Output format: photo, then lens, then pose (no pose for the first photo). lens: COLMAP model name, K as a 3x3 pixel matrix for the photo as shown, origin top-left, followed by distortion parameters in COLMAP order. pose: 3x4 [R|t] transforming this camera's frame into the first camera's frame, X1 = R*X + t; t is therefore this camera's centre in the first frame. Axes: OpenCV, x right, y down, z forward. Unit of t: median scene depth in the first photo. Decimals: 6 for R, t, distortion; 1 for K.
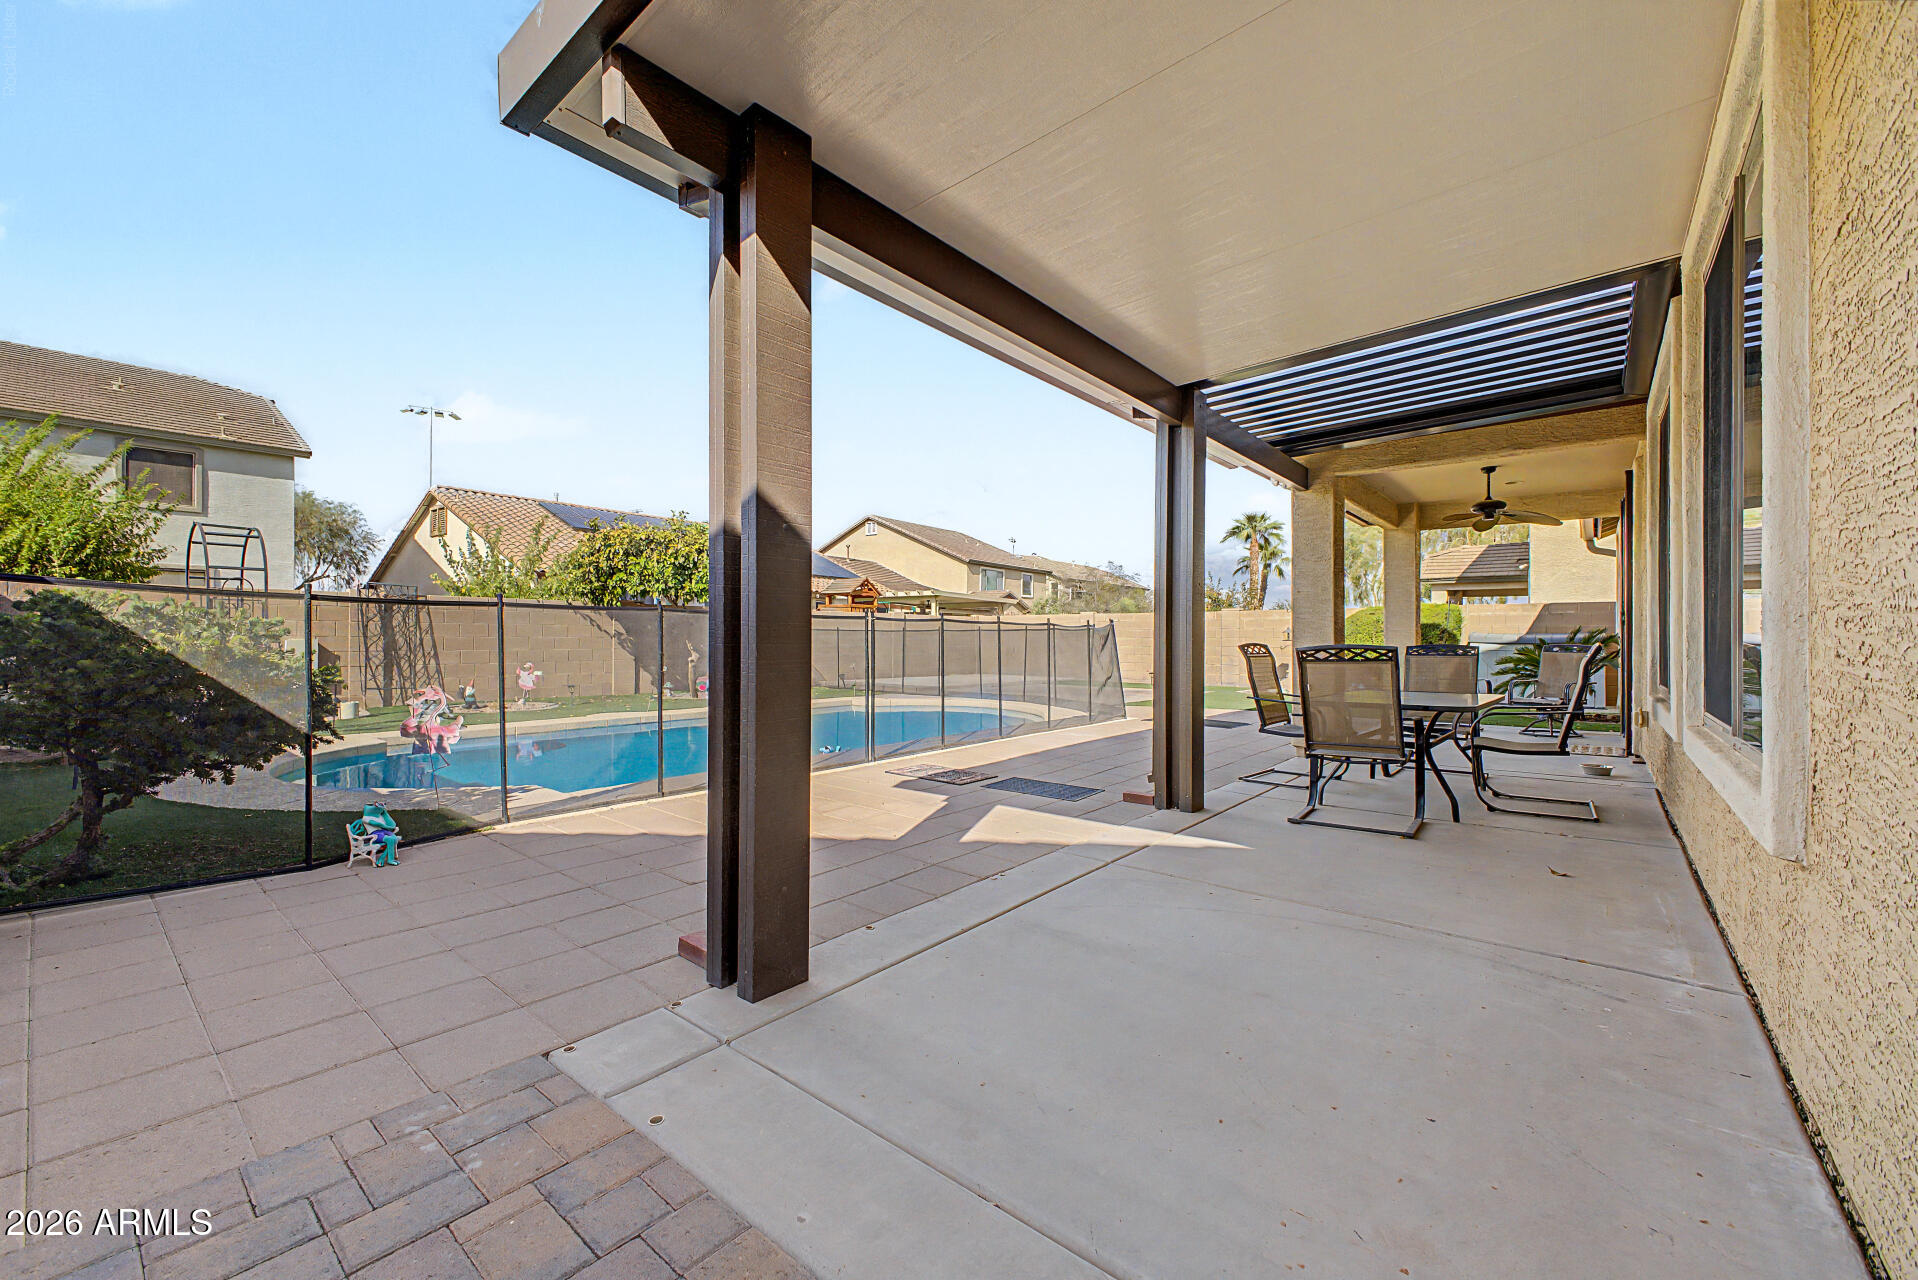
lens RADIAL K [[742.3, 0, 959.0], [0, 742.3, 640.0], [0, 0, 1]] dist [0.000834, -0.000229]
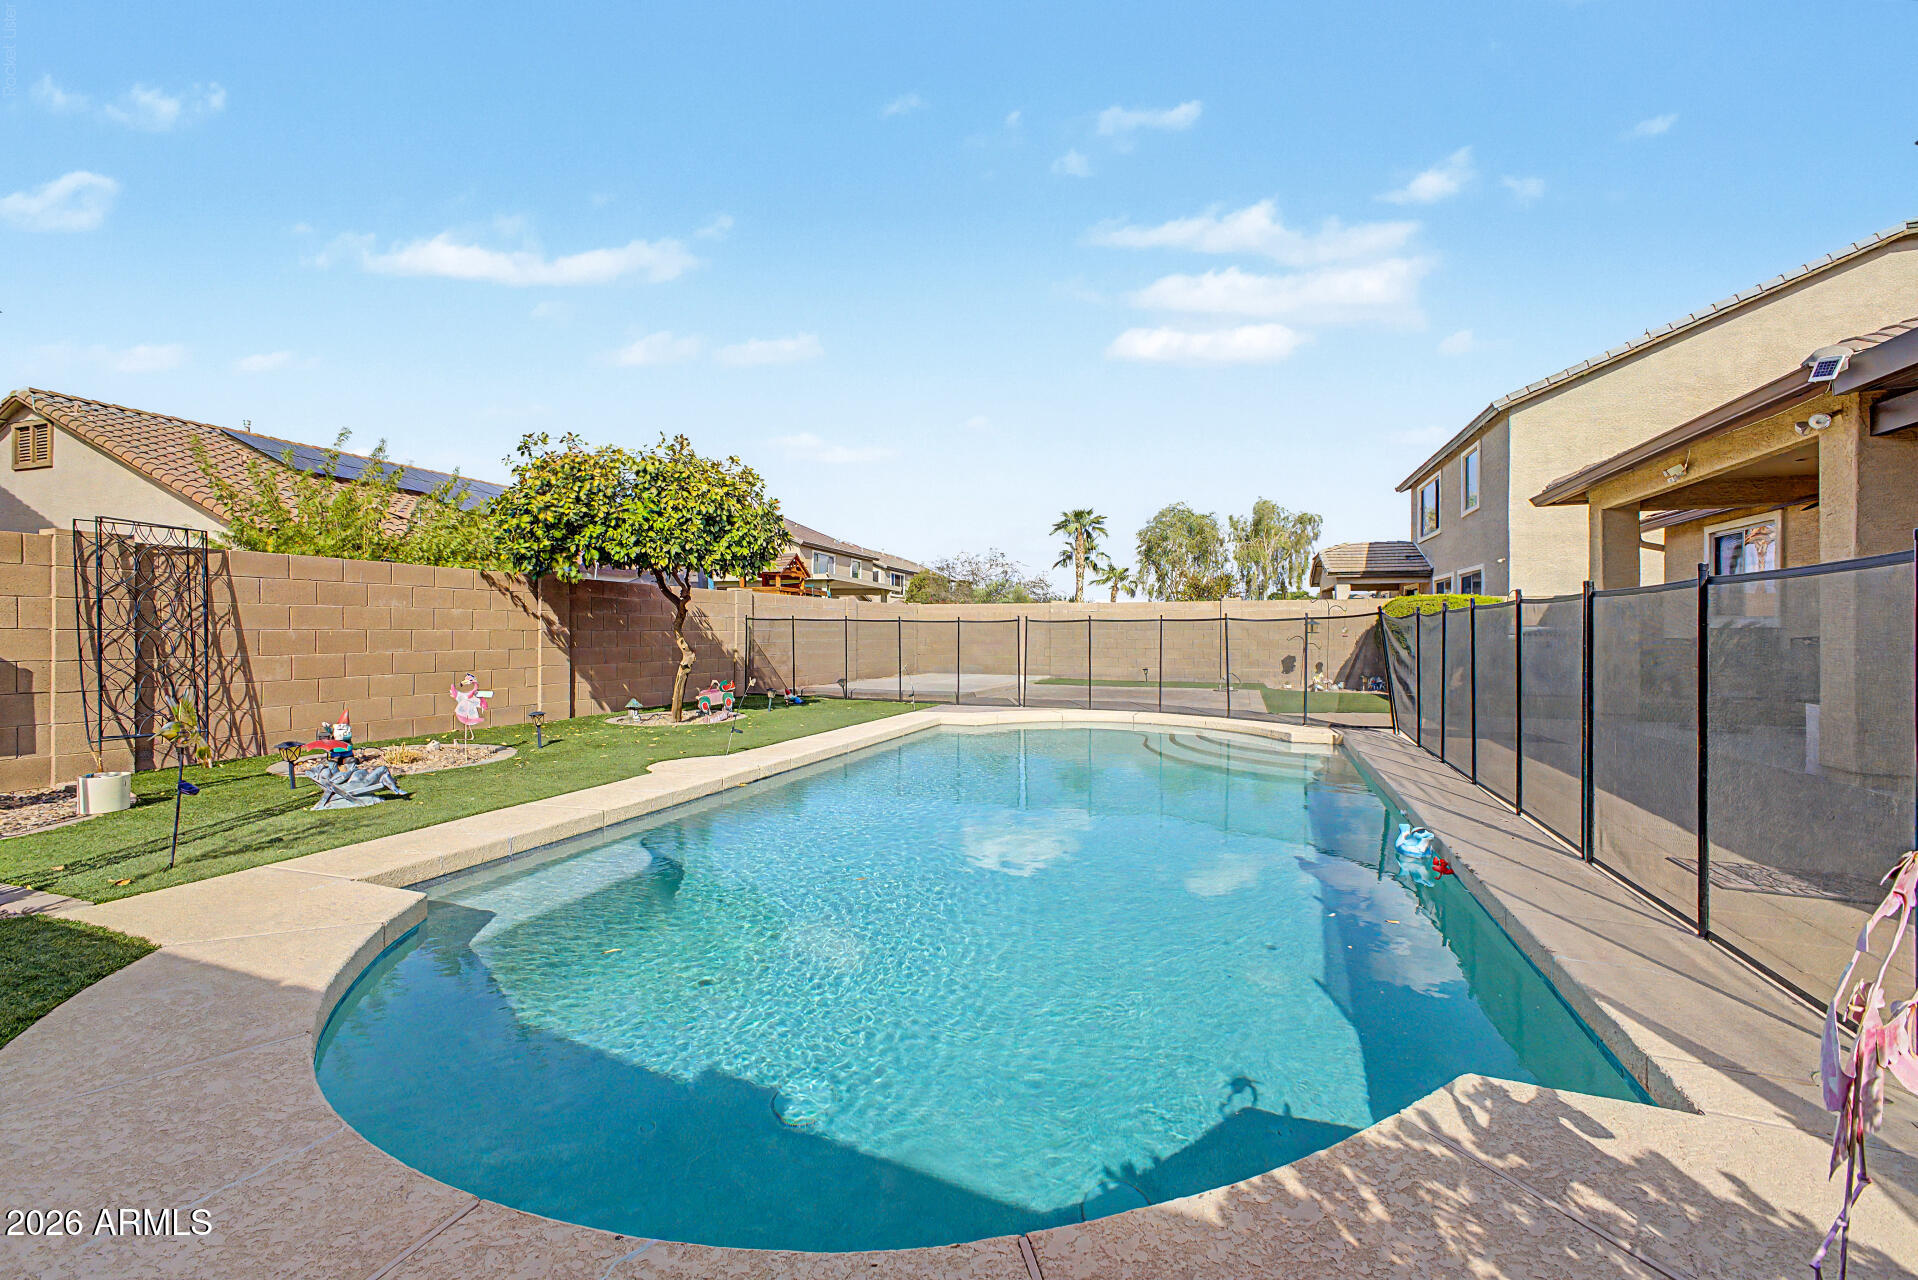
lens RADIAL K [[742.3, 0, 959.0], [0, 742.3, 640.0], [0, 0, 1]] dist [0.000834, -0.000229]
pose [[0.941699, -0.006860, 0.336386, -0.363677], [0.003294, 0.999932, 0.011170, -0.000902], [-0.336440, -0.009410, 0.941658, 0.305025]]
